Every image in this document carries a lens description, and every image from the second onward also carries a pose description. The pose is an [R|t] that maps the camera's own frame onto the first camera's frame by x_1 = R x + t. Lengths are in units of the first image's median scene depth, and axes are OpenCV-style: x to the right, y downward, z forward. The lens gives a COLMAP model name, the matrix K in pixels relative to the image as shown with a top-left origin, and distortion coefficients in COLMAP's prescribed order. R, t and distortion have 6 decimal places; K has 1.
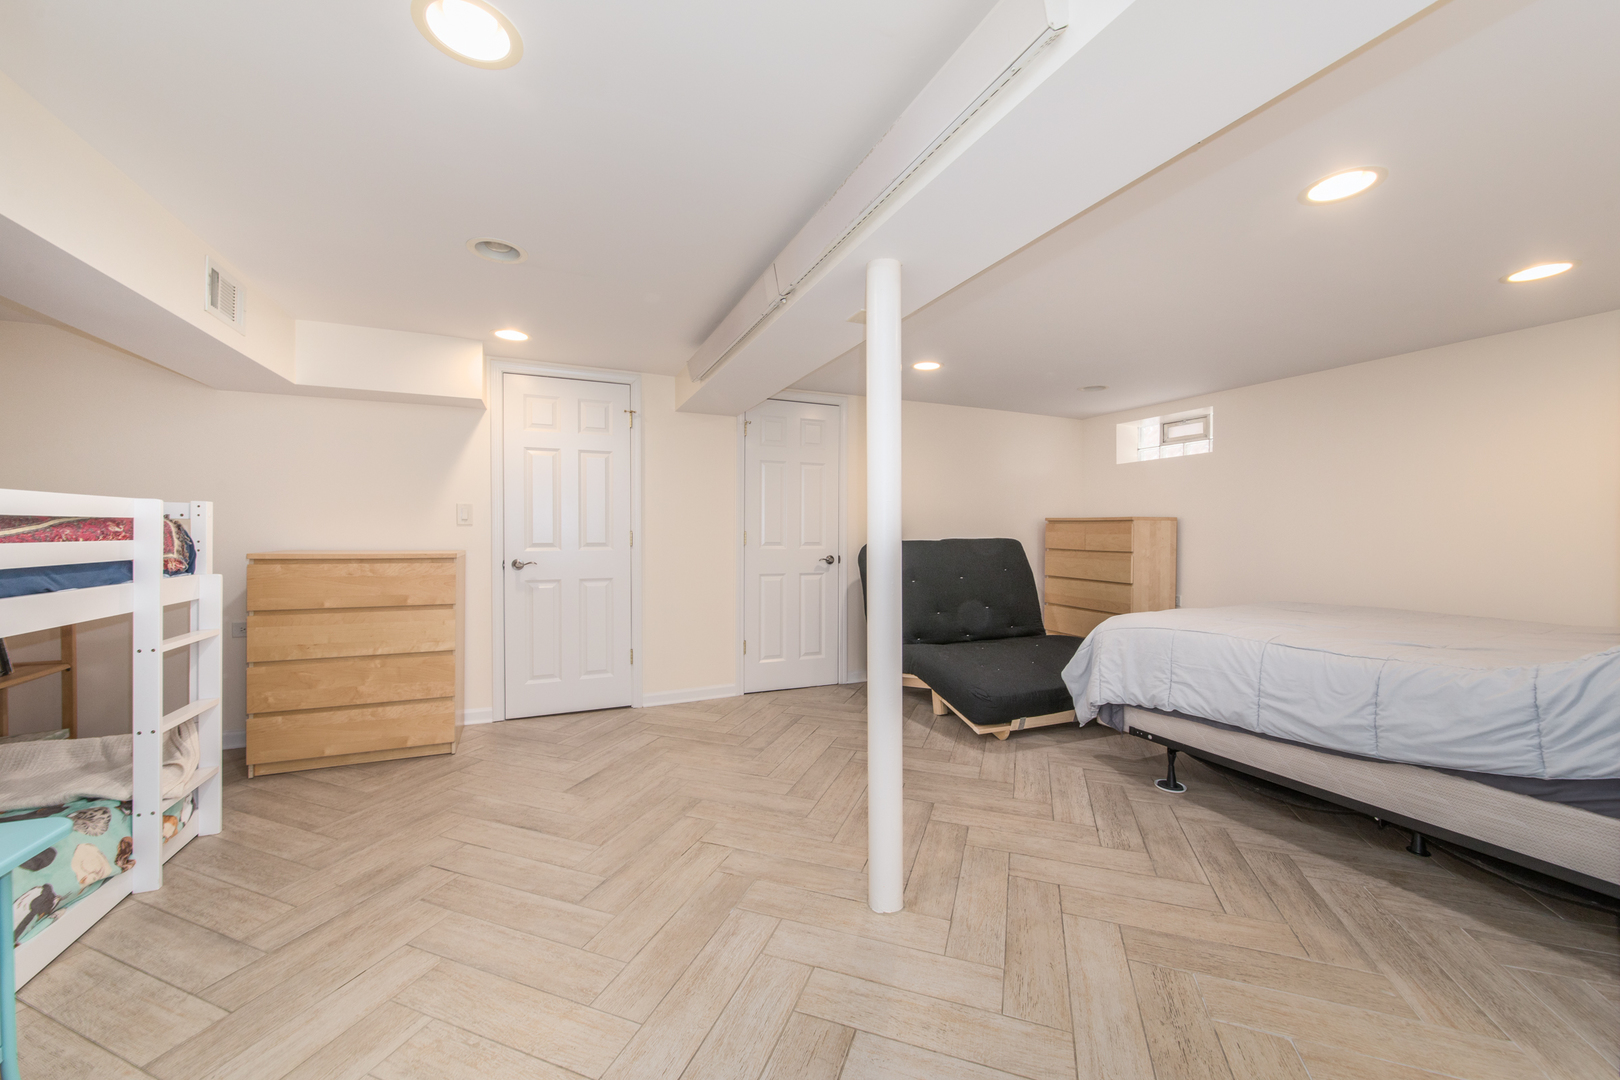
lens RADIAL K [[604.7, 0, 813.3], [0, 604.7, 537.0], [0, 0, 1]] dist [0.002463, -0.000106]
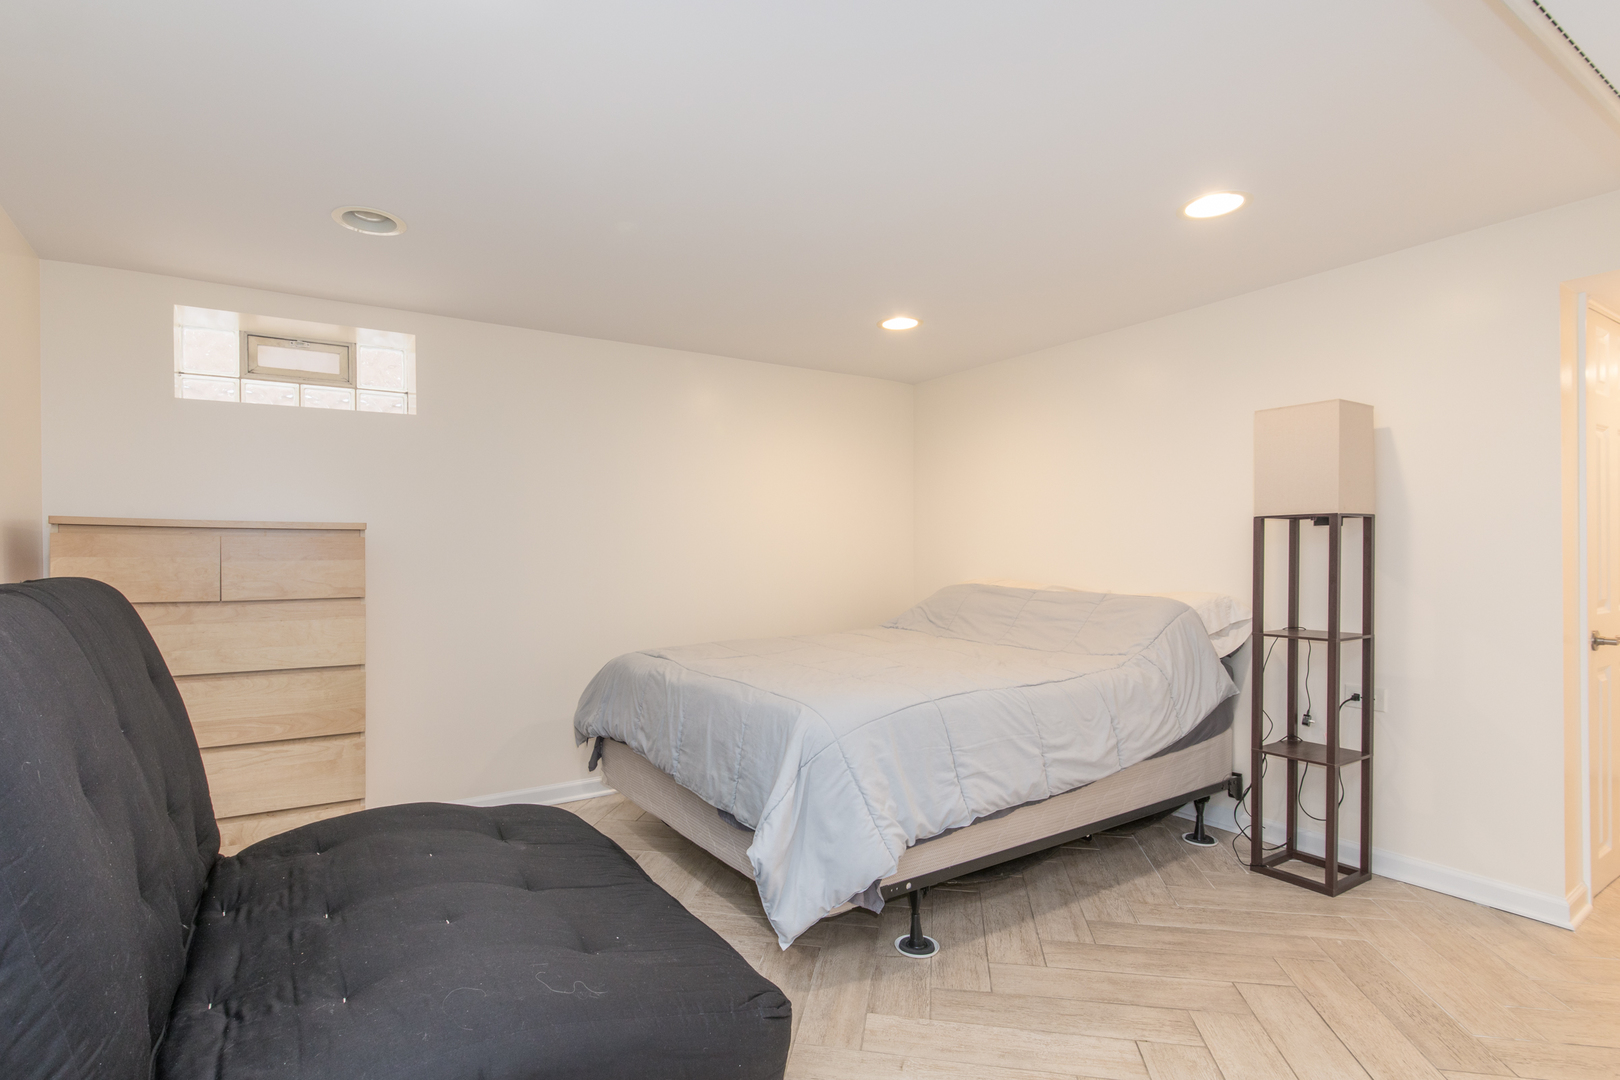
lens RADIAL K [[773.4, 0, 814.5], [0, 773.4, 534.6], [0, 0, 1]] dist [0.009609, -0.001403]
pose [[-0.172624, 0.026516, 0.984631, -0.248557], [0.005285, 0.999648, -0.025994, -0.010932], [-0.984974, 0.000717, -0.172703, 1.396545]]
